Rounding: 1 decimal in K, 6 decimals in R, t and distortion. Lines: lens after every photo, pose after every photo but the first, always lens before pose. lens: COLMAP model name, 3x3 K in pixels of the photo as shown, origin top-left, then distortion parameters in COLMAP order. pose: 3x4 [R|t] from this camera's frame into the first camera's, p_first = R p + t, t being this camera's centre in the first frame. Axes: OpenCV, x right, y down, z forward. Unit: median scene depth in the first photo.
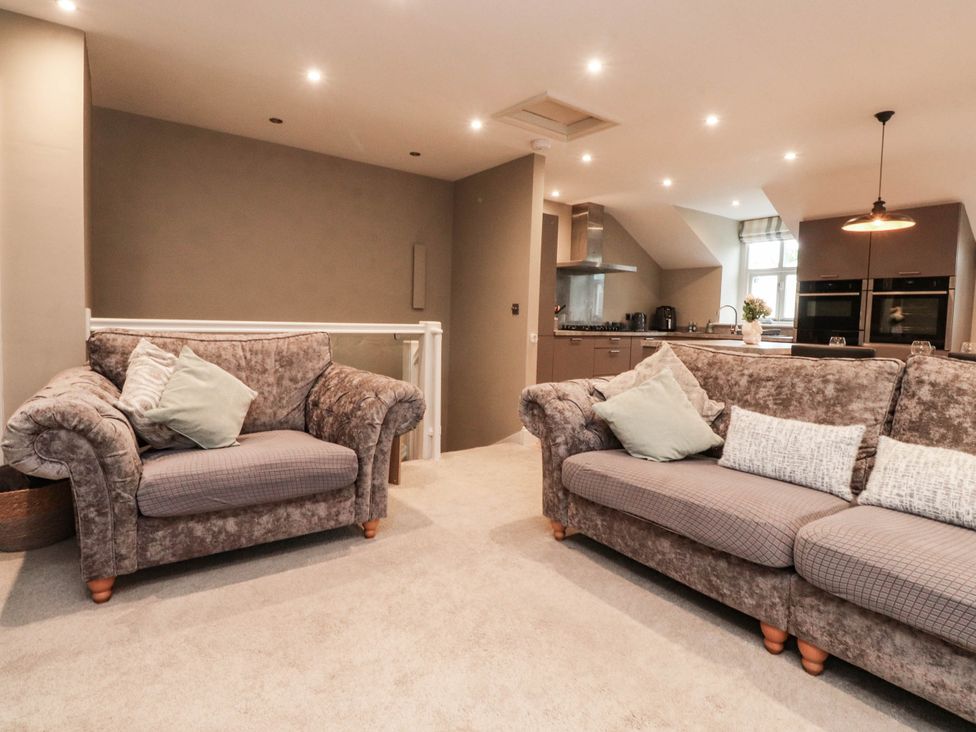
lens RADIAL K [[505.9, 0, 483.0], [0, 505.9, 347.9], [0, 0, 1]] dist [-0.000334, -0.012298]
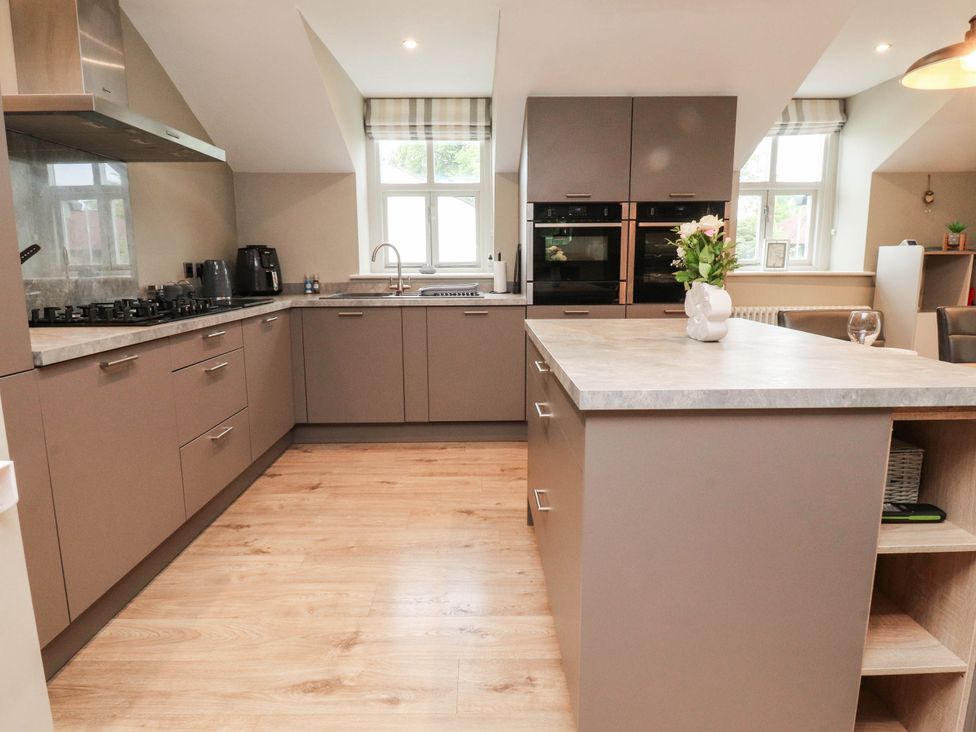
lens RADIAL K [[534.2, 0, 487.5], [0, 534.2, 348.2], [0, 0, 1]] dist [0.001963, -0.015418]
pose [[0.570146, -0.161274, 0.805558, 0.123043], [0.072002, 0.986579, 0.146555, -0.122931], [-0.818382, -0.025556, 0.574106, 1.437525]]
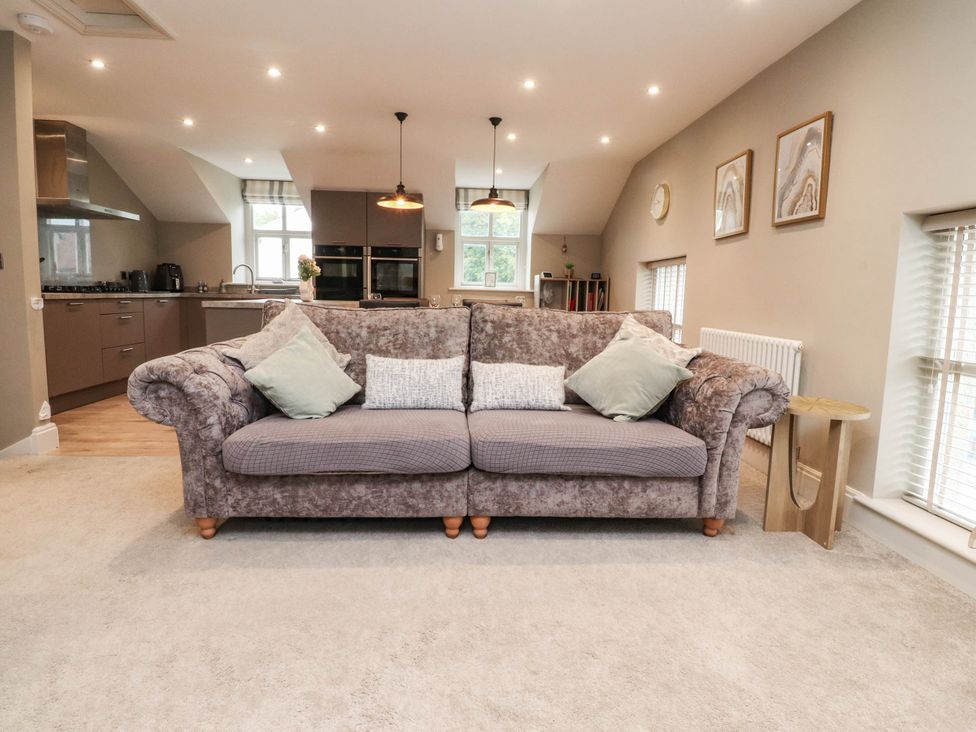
lens RADIAL K [[505.9, 0, 483.0], [0, 505.9, 347.9], [0, 0, 1]] dist [-0.000334, -0.012298]
pose [[0.537351, -0.106358, 0.836625, -0.282531], [0.042560, 0.994172, 0.099052, -0.000066], [-0.842284, -0.017619, 0.538746, 0.170539]]
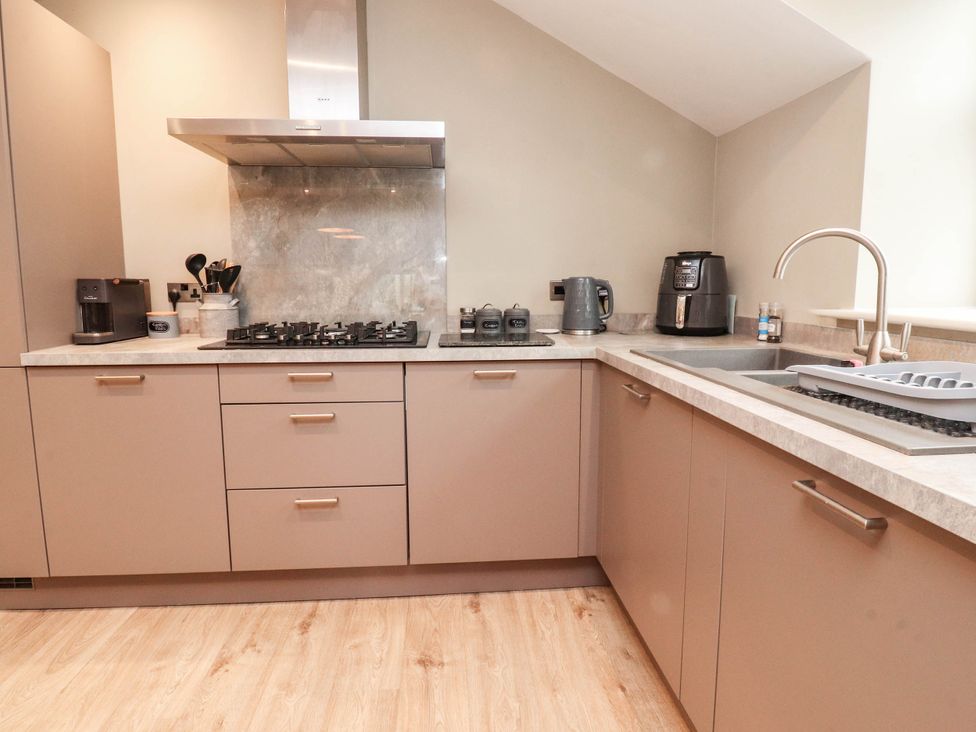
lens RADIAL K [[534.2, 0, 487.5], [0, 534.2, 348.2], [0, 0, 1]] dist [0.001963, -0.015418]
pose [[0.851869, 0.037117, -0.522438, 1.244284], [-0.004438, 0.997961, 0.063665, -0.127181], [0.523736, -0.051916, 0.850297, 1.901163]]
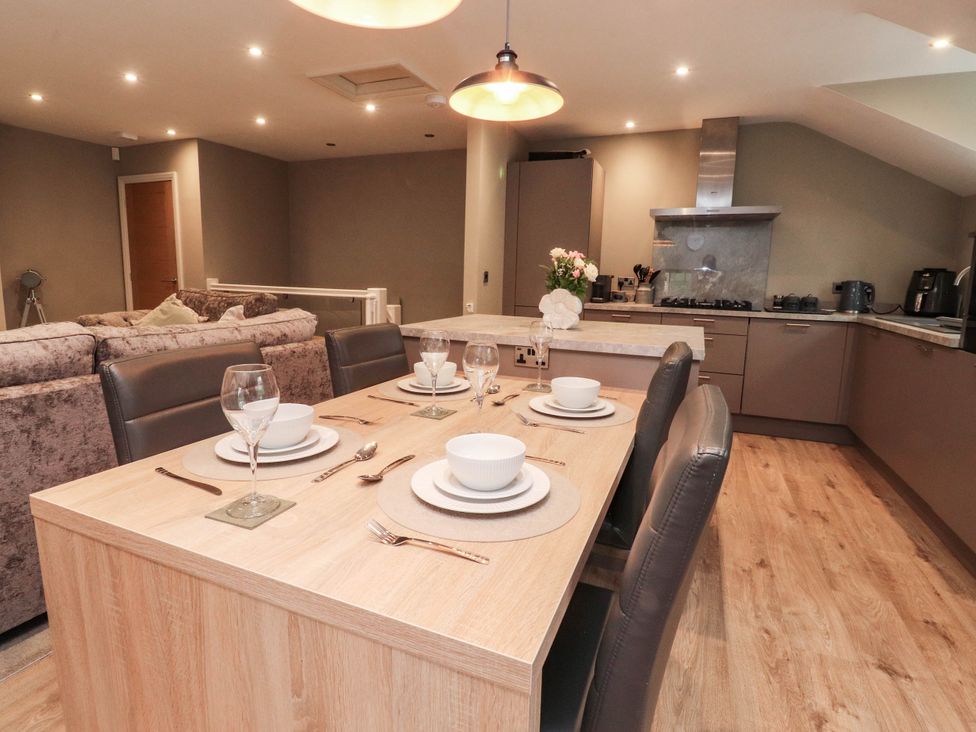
lens RADIAL K [[523.2, 0, 479.4], [0, 523.2, 348.4], [0, 0, 1]] dist [0.005010, -0.014931]
pose [[0.520955, 0.107630, -0.846771, 1.704127], [-0.059229, 0.994186, 0.089928, -0.057263], [0.851527, 0.003306, 0.524301, 0.896387]]
